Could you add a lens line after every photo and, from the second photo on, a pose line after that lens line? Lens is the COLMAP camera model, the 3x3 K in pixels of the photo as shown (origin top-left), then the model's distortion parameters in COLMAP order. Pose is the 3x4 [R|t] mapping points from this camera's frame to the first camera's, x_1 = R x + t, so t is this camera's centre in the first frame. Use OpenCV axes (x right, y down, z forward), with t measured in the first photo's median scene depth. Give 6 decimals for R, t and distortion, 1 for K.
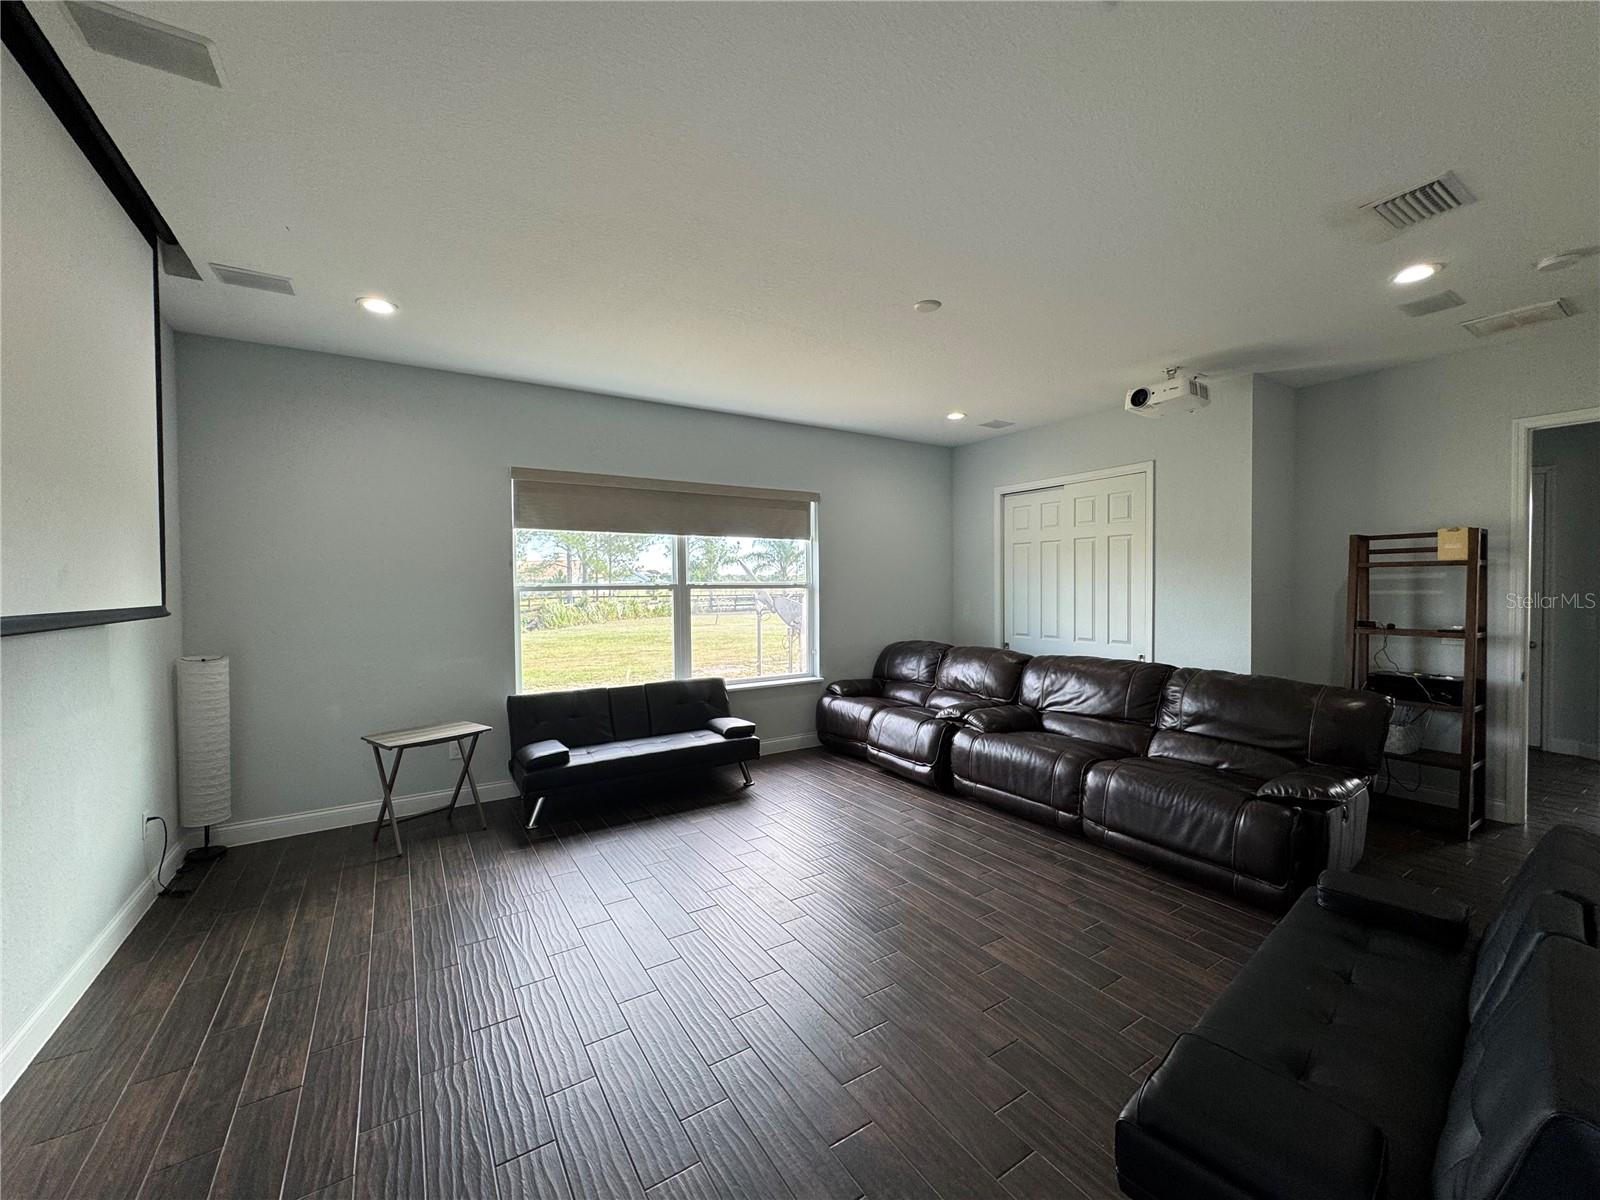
lens RADIAL K [[638.5, 0, 799.1], [0, 638.5, 596.9], [0, 0, 1]] dist [-0.003697, -0.000232]
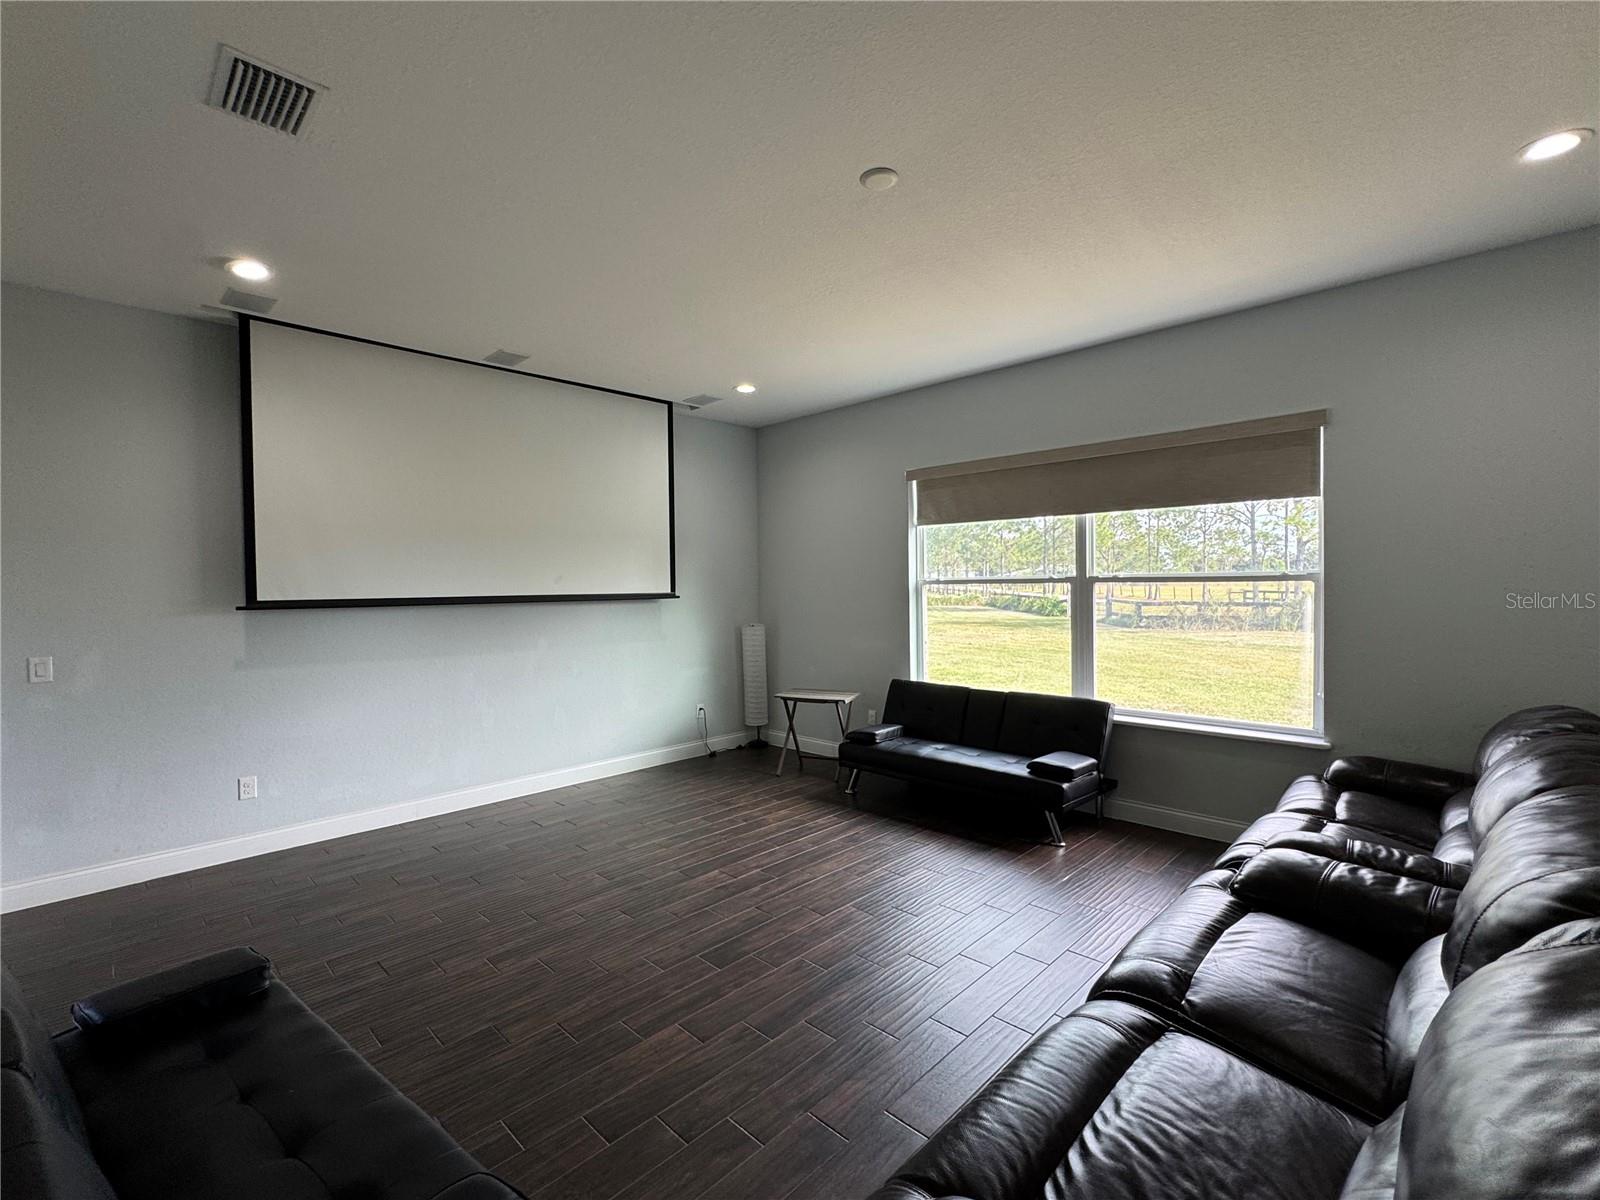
lens RADIAL K [[713.0, 0, 801.6], [0, 713.0, 597.0], [0, 0, 1]] dist [-0.000269, -0.000259]
pose [[0.227634, 0.024753, -0.973432, 0.728852], [-0.006499, 0.999693, 0.023901, -0.016411], [0.973725, 0.000886, 0.227725, 0.570312]]
